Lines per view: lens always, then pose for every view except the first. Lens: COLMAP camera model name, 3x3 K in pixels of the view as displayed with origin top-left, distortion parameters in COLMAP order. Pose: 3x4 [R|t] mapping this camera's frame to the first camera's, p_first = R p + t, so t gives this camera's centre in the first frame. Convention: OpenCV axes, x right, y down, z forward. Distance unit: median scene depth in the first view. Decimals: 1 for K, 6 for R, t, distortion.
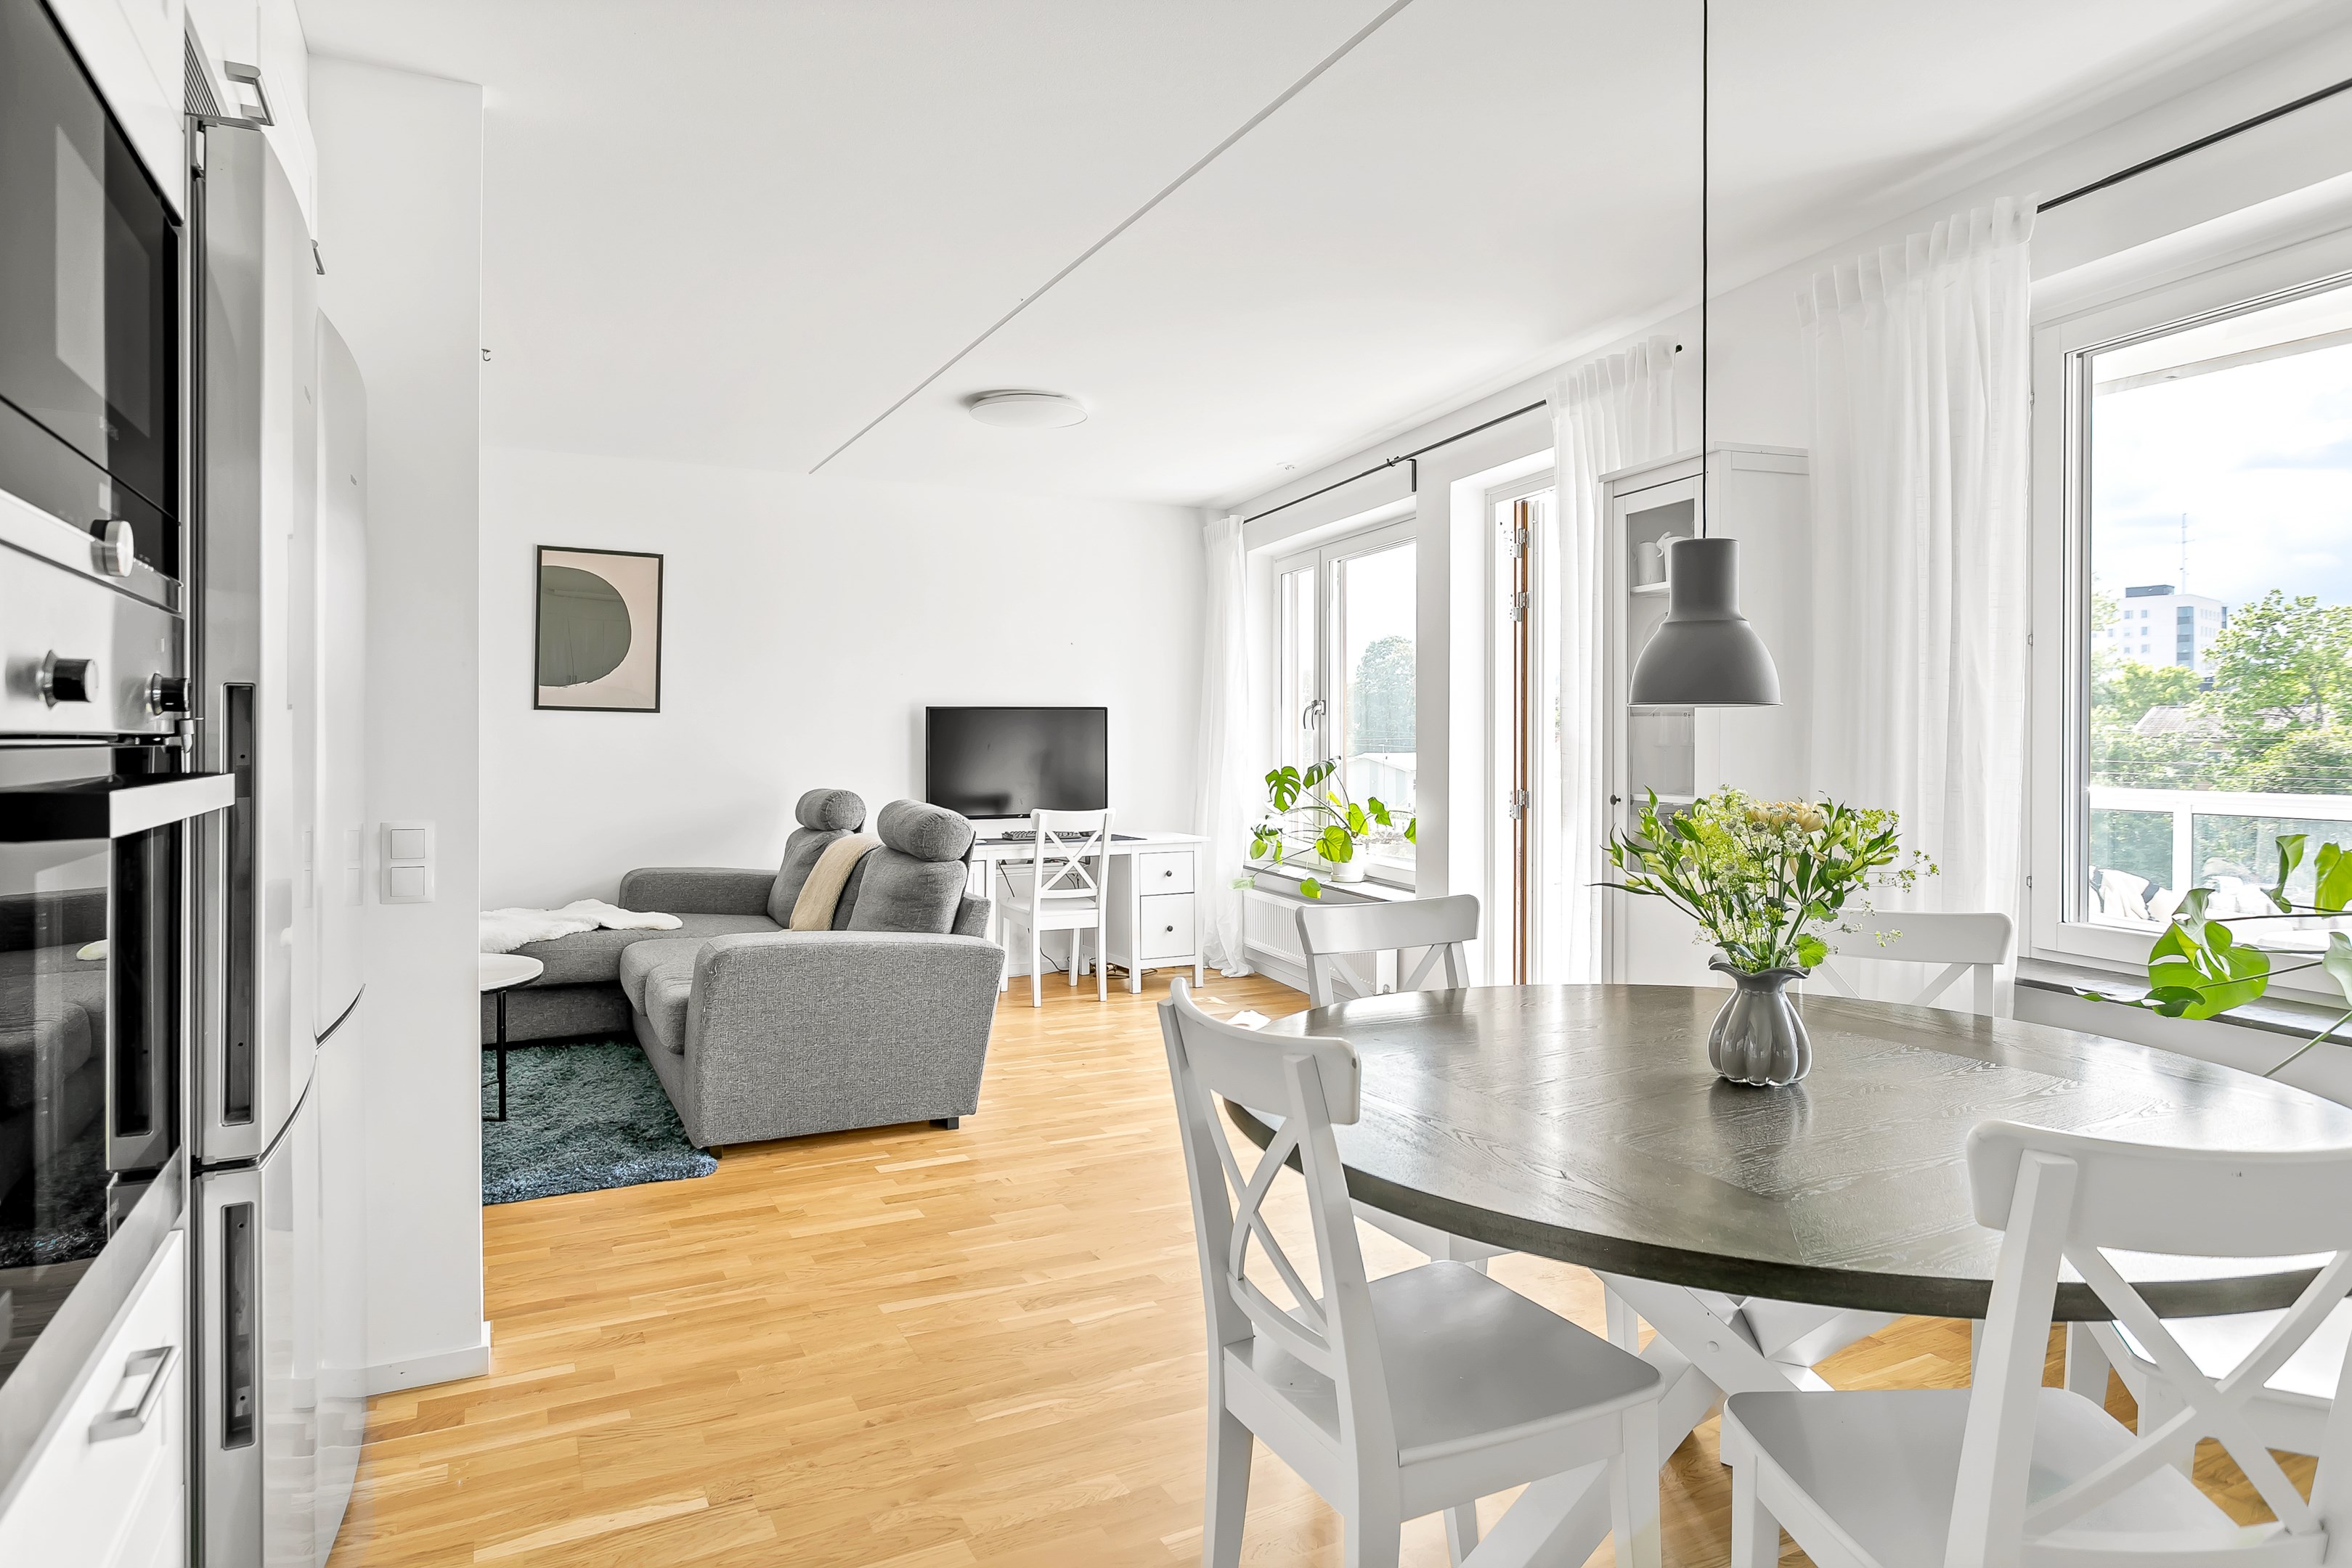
lens RADIAL K [[1361.2, 0, 1156.3], [0, 1361.2, 762.3], [0, 0, 1]] dist [-0.021231, -0.002114]
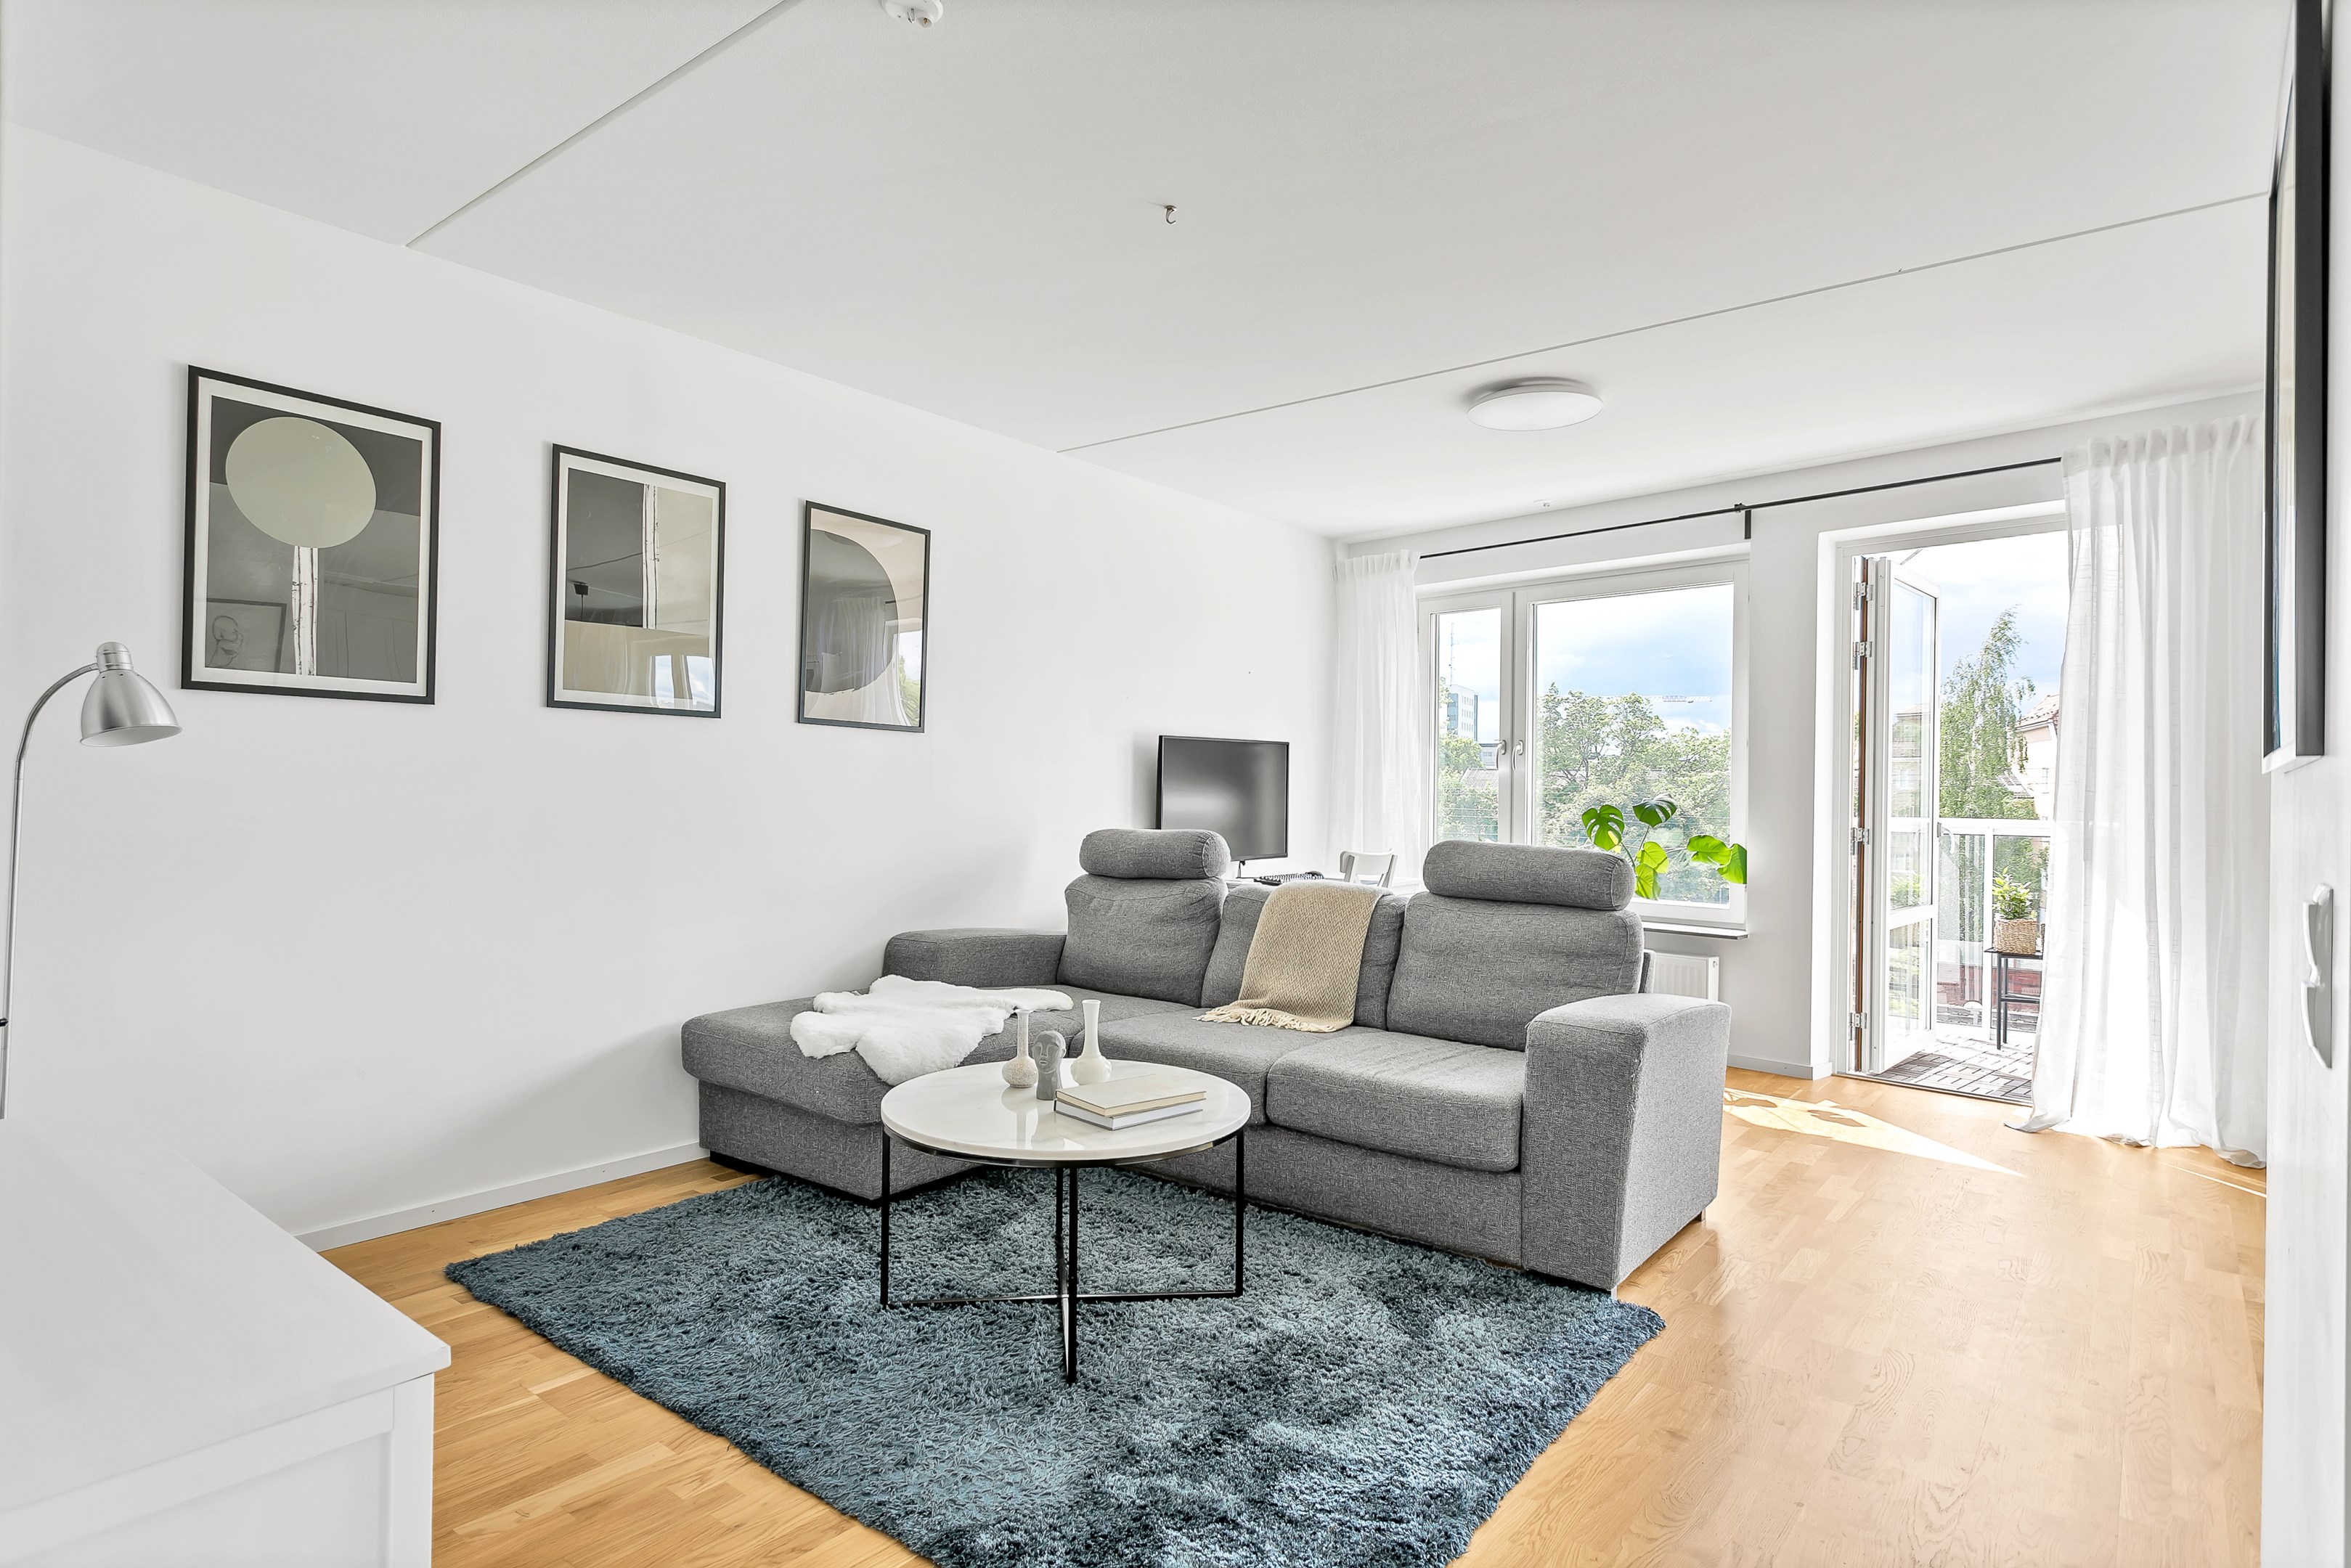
lens RADIAL K [[1264.3, 0, 1173.0], [0, 1264.3, 777.6], [0, 0, 1]] dist [-0.004688, -0.000210]
pose [[0.908761, 0.013562, 0.417096, -0.547399], [-0.003389, 0.999679, -0.025123, 0.006966], [-0.417303, 0.021417, 0.908515, 0.286867]]
